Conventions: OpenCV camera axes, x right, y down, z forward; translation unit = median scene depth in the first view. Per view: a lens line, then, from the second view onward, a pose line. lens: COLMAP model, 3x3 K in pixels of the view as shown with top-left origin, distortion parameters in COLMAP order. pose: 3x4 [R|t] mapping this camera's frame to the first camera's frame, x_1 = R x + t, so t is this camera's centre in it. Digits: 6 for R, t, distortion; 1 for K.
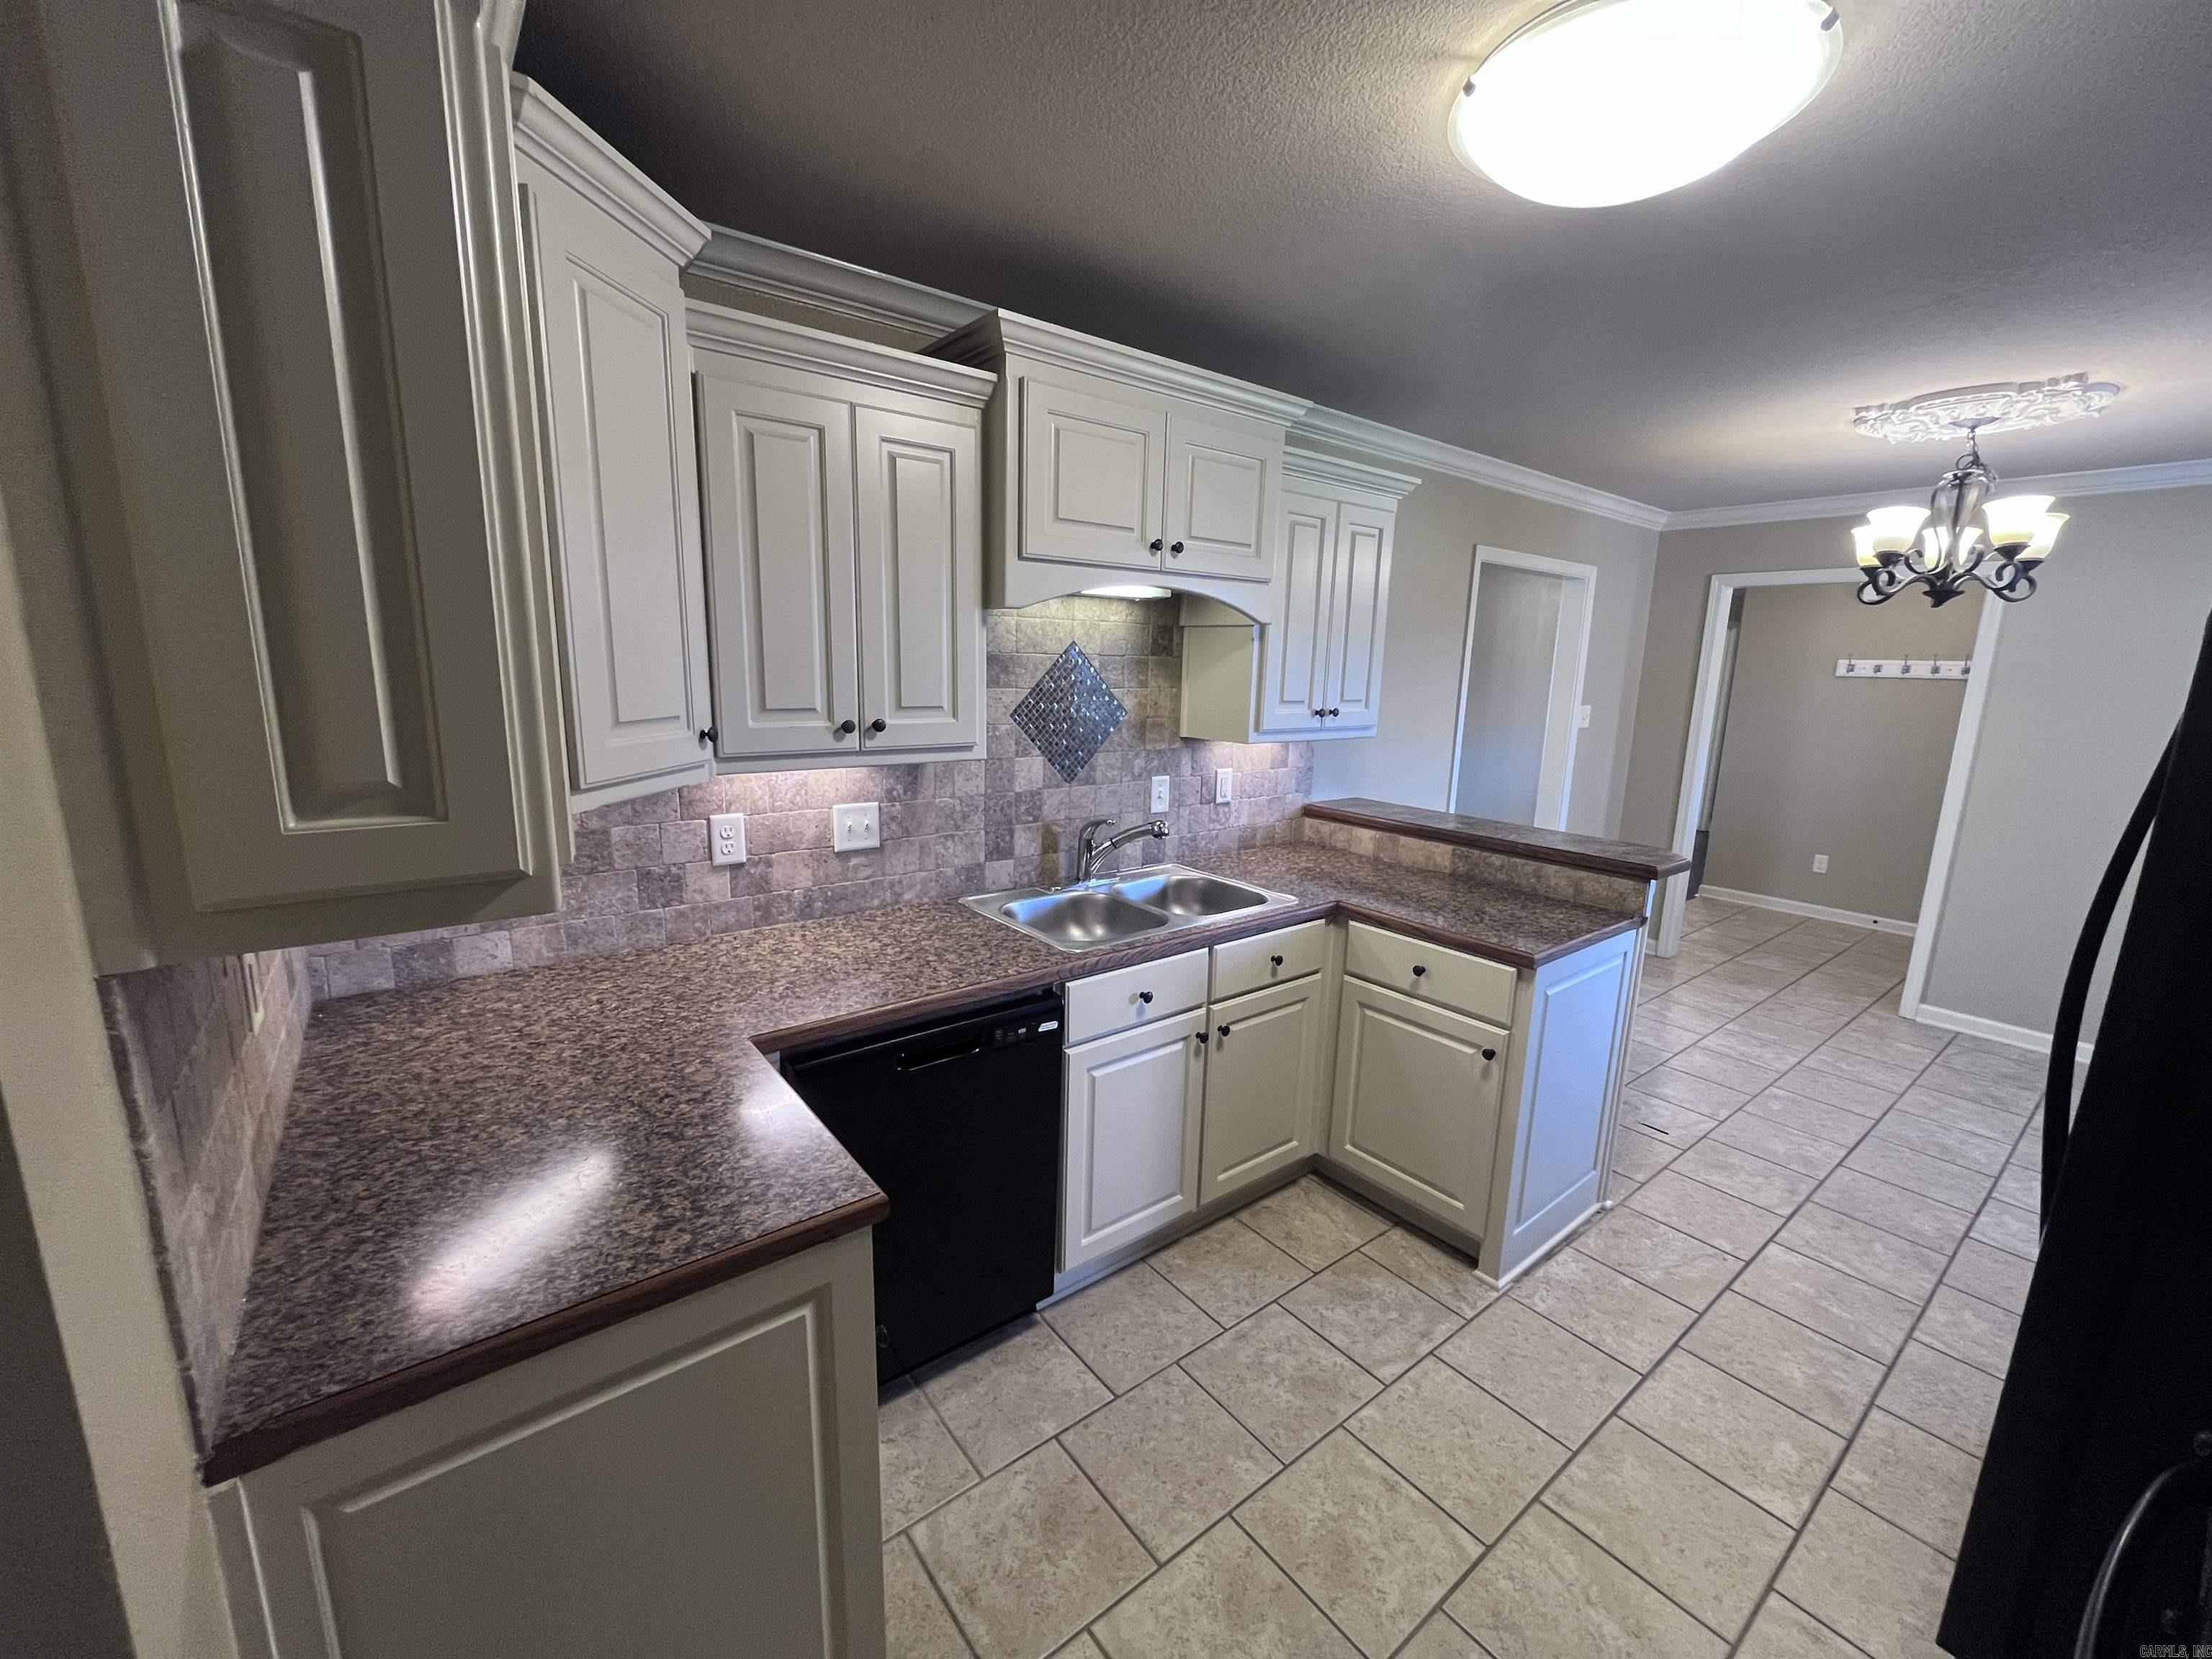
lens RADIAL K [[895.8, 0, 1102.4], [0, 895.8, 827.3], [0, 0, 1]] dist [-0.003280, -0.000125]
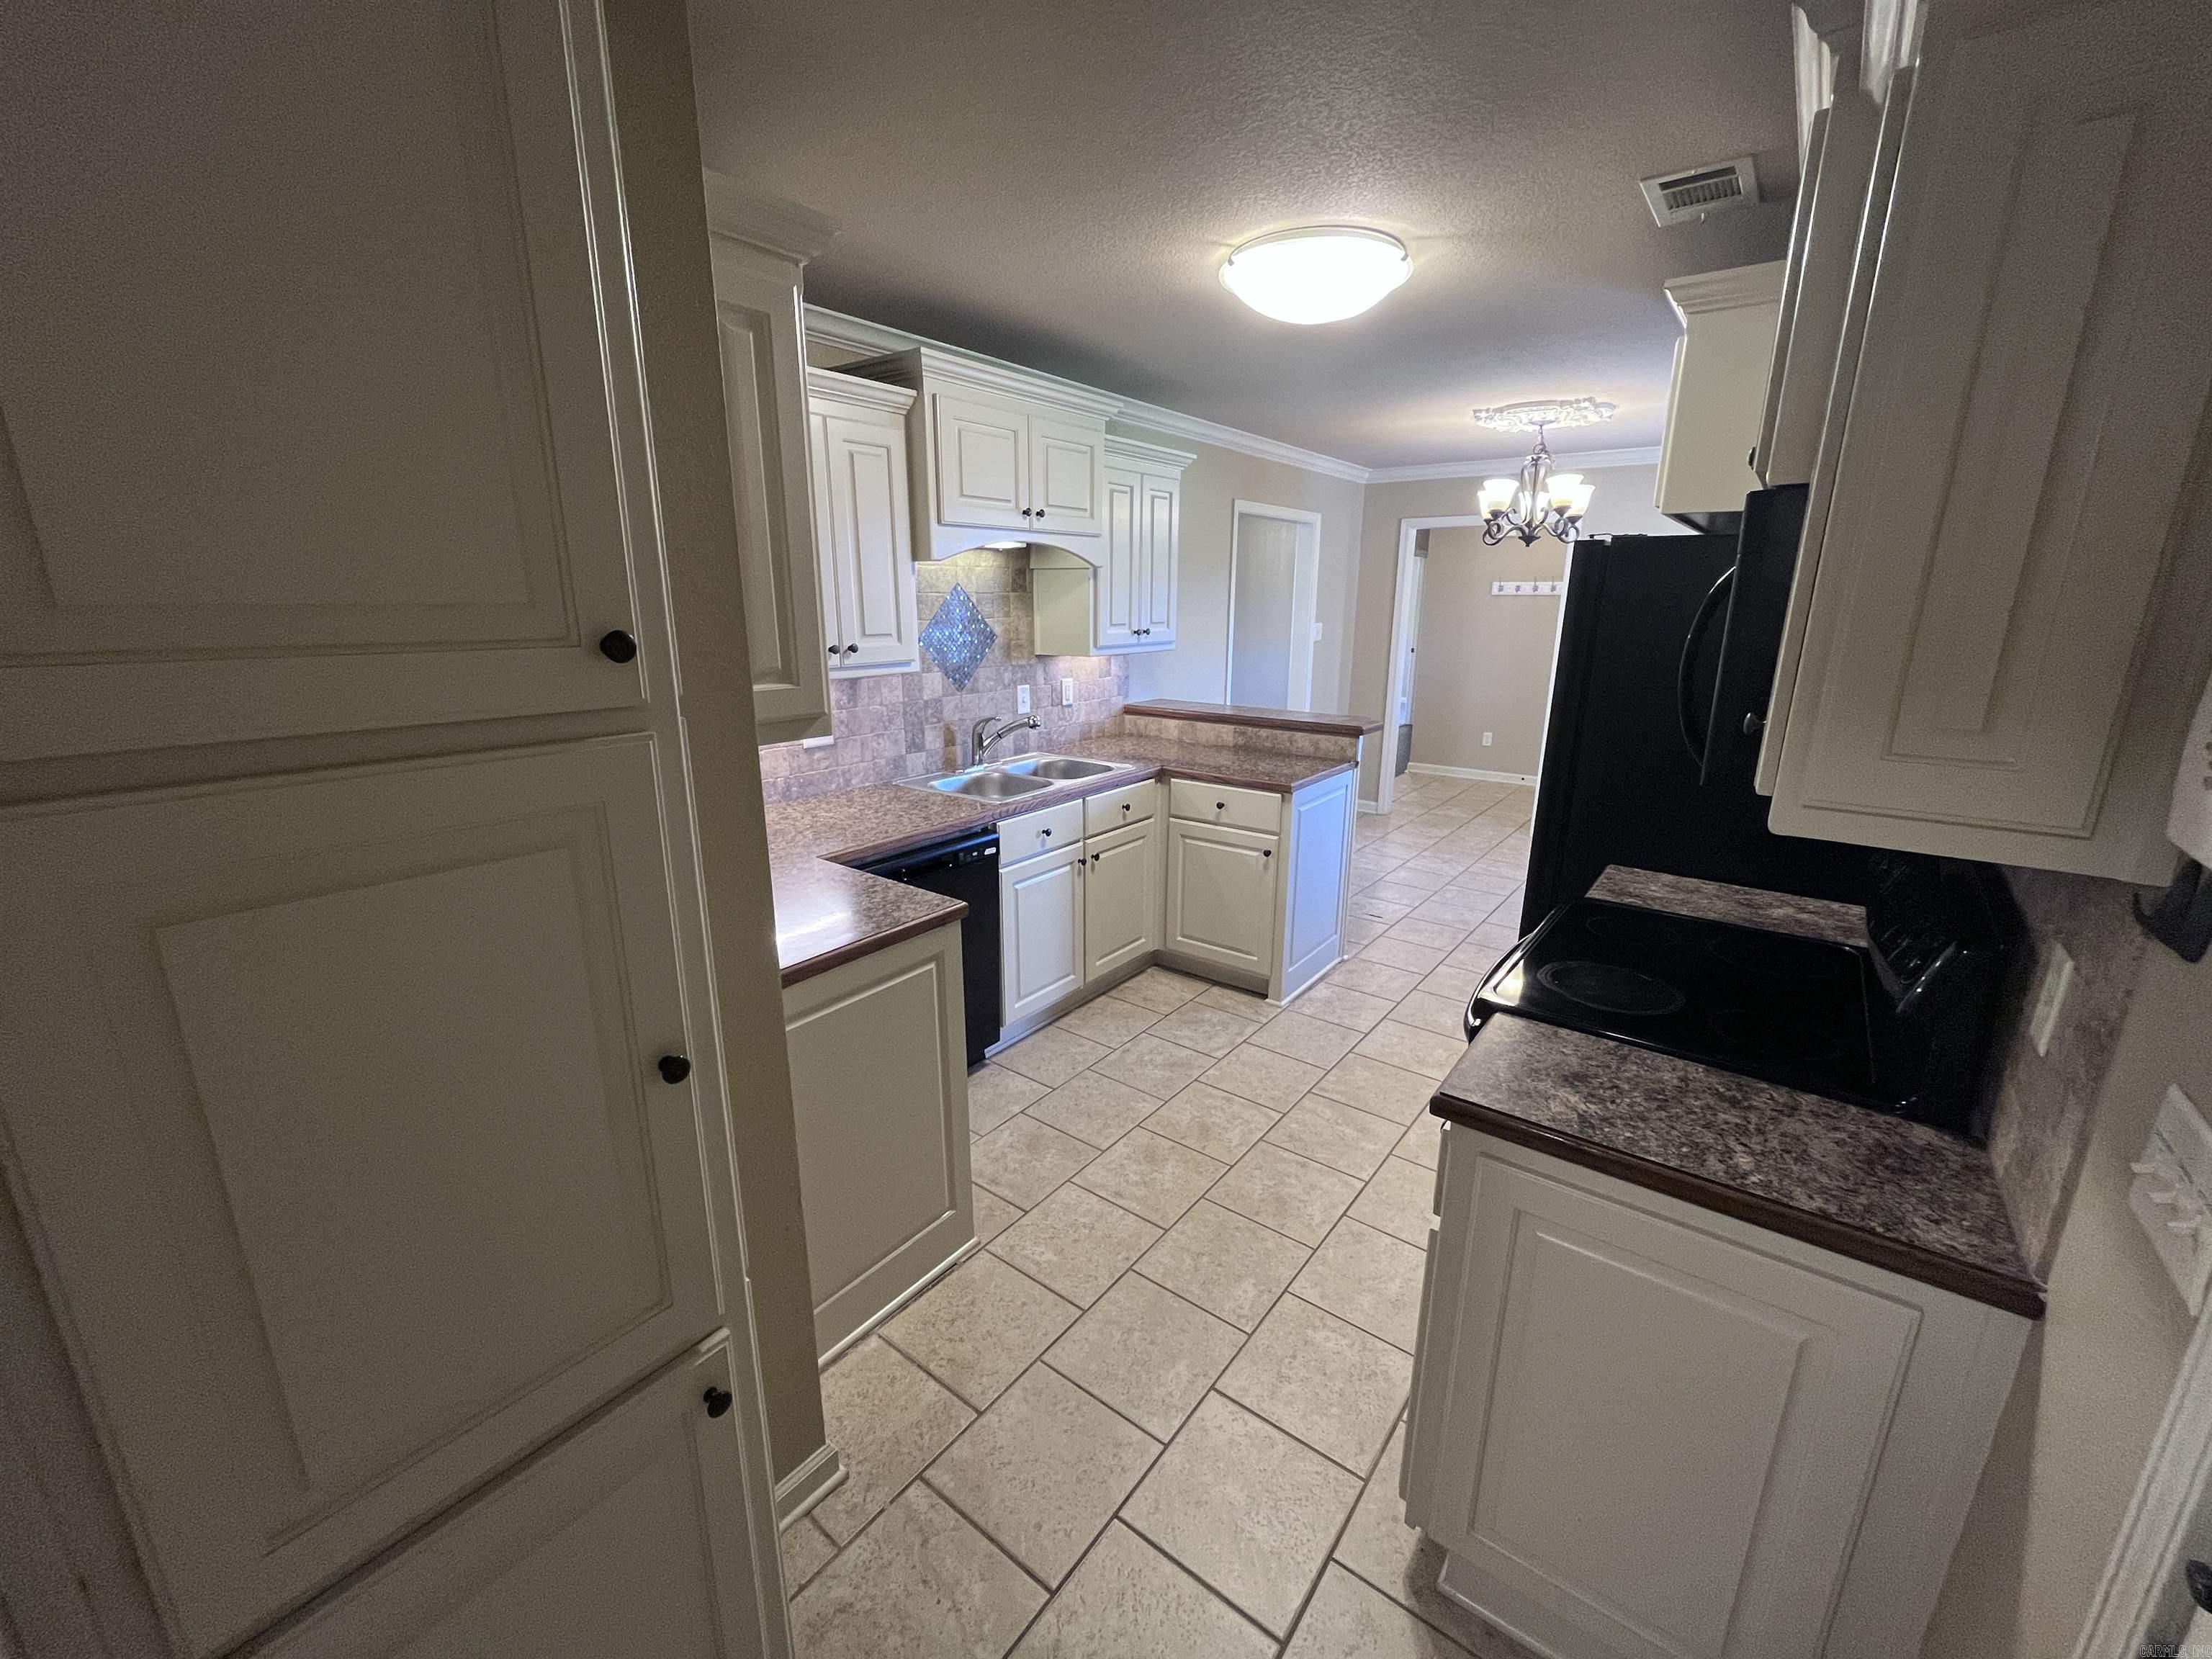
lens RADIAL K [[899.4, 0, 1106.0], [0, 899.4, 829.5], [0, 0, 1]] dist [-0.001837, -0.000077]
pose [[0.966429, -0.086454, 0.241952, -0.175673], [0.068403, 0.994278, 0.082052, 0.060315], [-0.247661, -0.062748, 0.966813, -0.358891]]
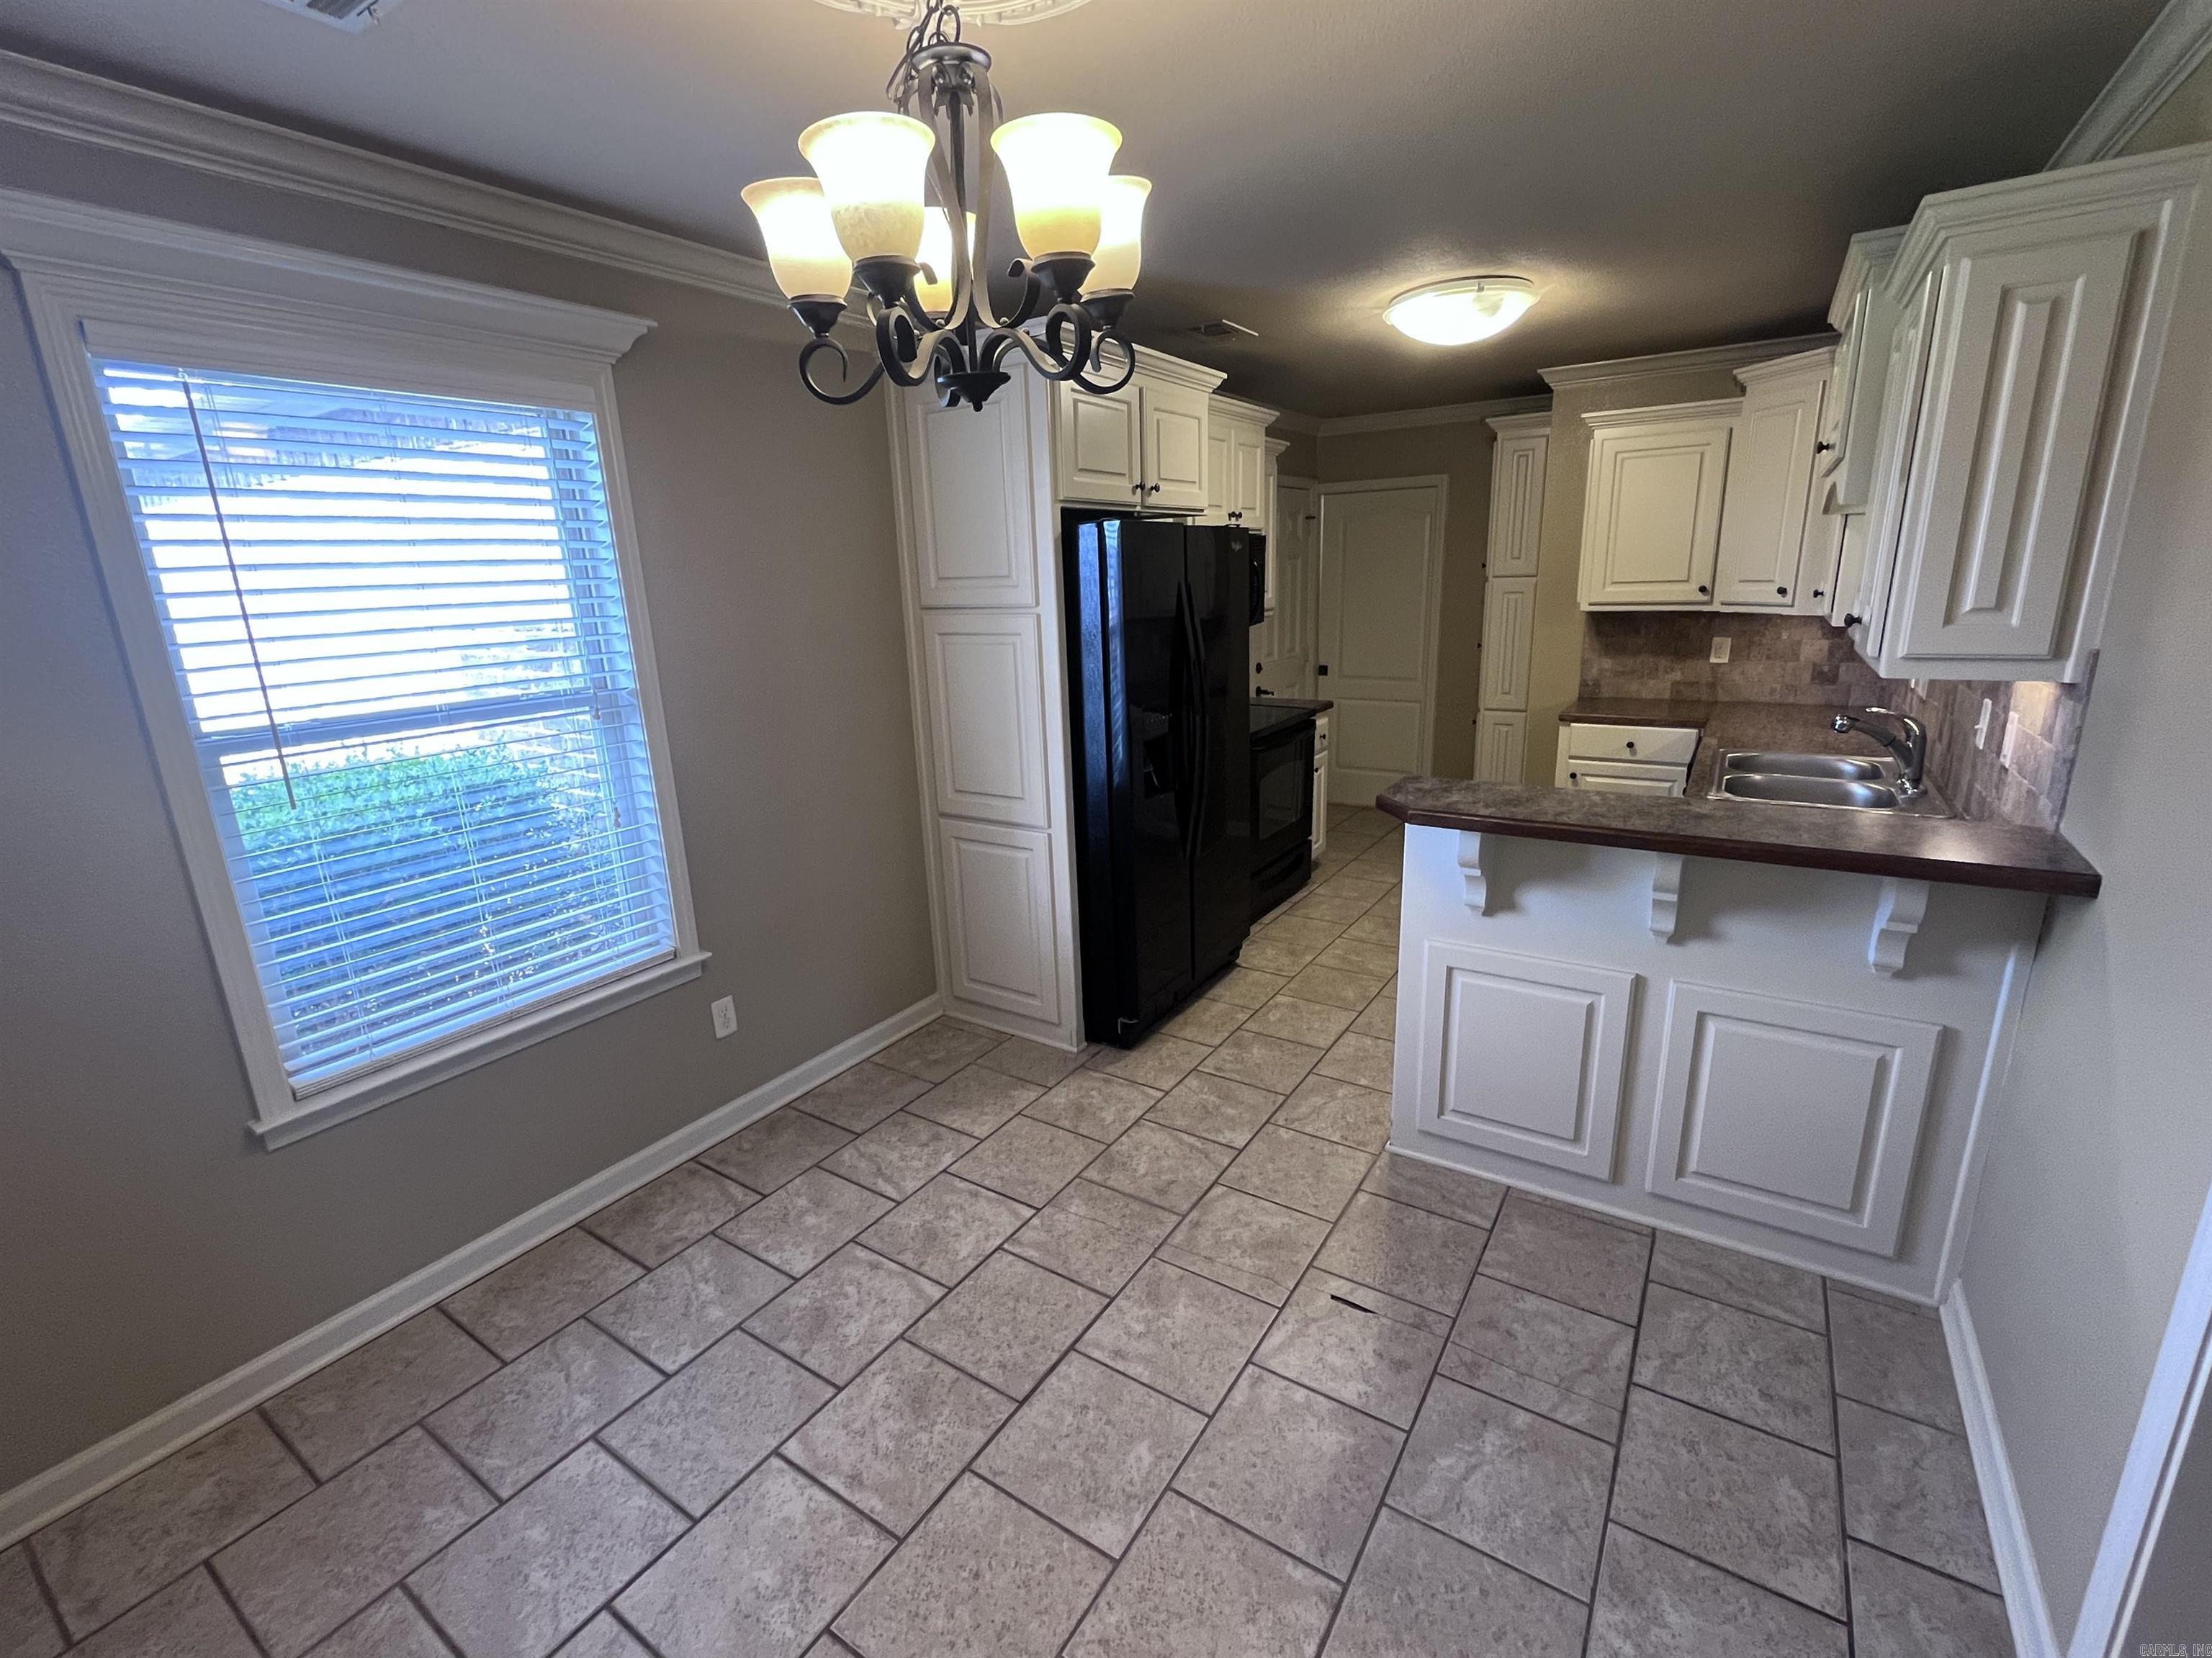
lens RADIAL K [[969.9, 0, 1106.0], [0, 969.9, 829.0], [0, 0, 1]] dist [-0.002459, -0.000315]
pose [[-0.945394, 0.091150, -0.312925, 1.189109], [-0.051191, 0.906658, 0.418750, -0.301485], [0.321885, 0.411902, -0.852483, 1.714065]]
